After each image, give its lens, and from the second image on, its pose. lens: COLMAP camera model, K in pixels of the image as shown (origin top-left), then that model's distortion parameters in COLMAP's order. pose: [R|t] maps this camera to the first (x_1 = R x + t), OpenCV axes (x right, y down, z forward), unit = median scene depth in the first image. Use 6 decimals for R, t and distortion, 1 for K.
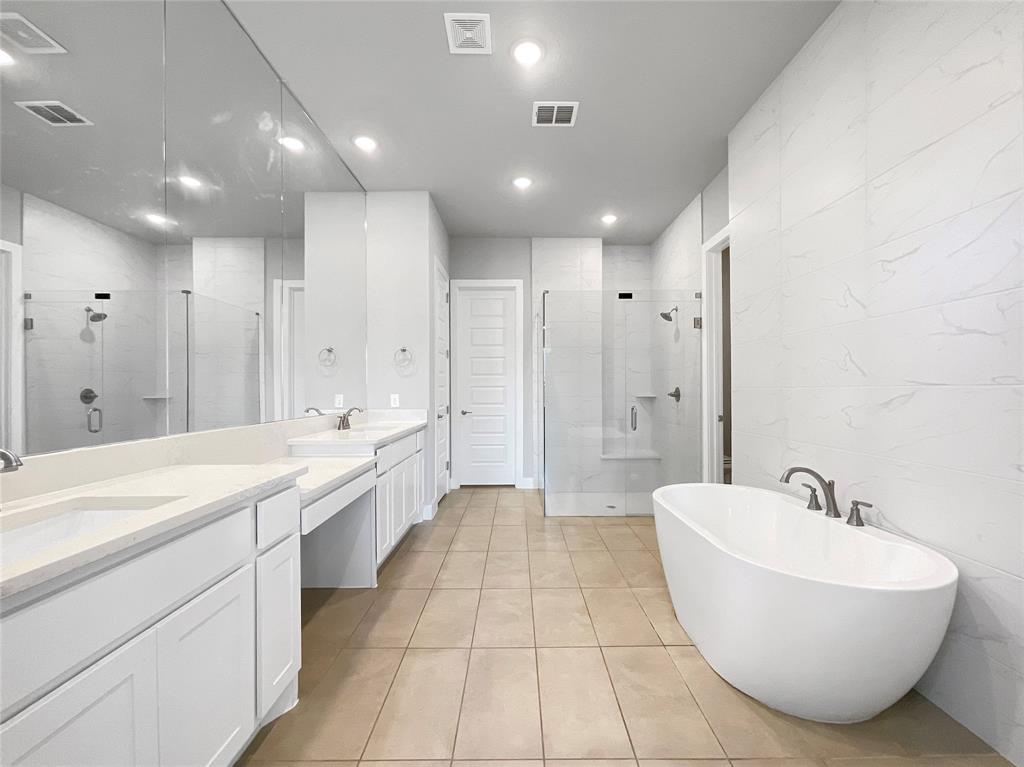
lens RADIAL K [[423.4, 0, 512.0], [0, 423.4, 383.5], [0, 0, 1]] dist [-0.002296, 0.000251]
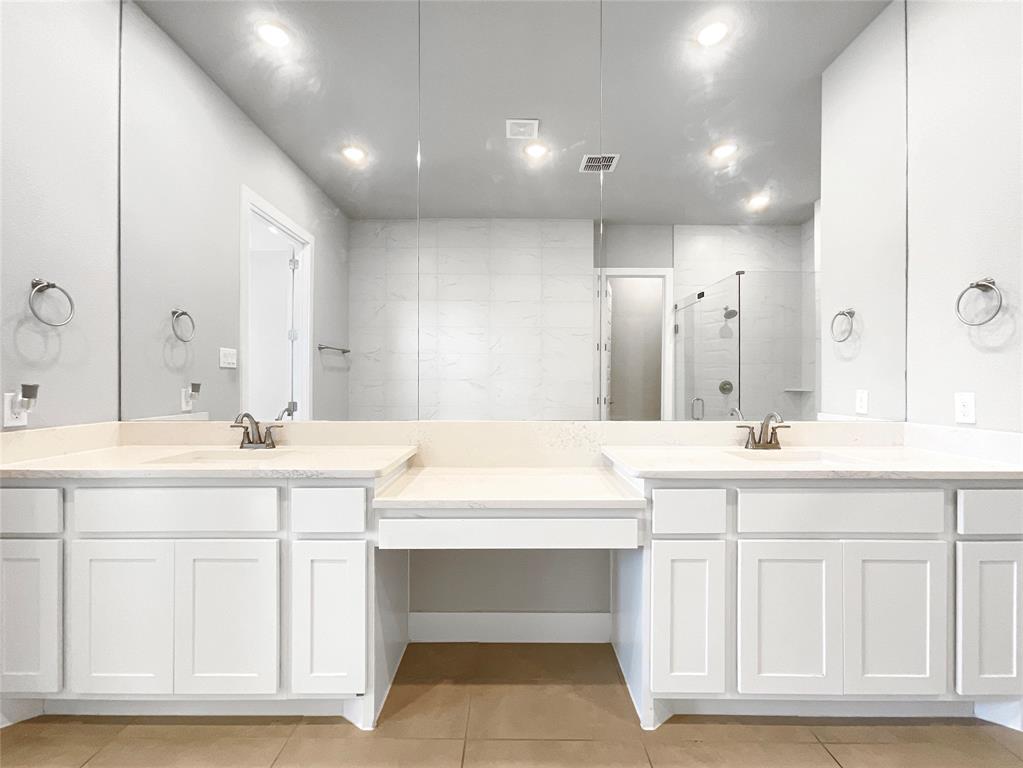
lens RADIAL K [[441.1, 0, 511.5], [0, 441.1, 384.0], [0, 0, 1]] dist [-0.001393, 0.000127]
pose [[0.000541, 0.006358, -0.999980, 0.165880], [0.014194, 0.999879, 0.006365, 0.006923], [0.999899, -0.014197, 0.000451, 0.512160]]
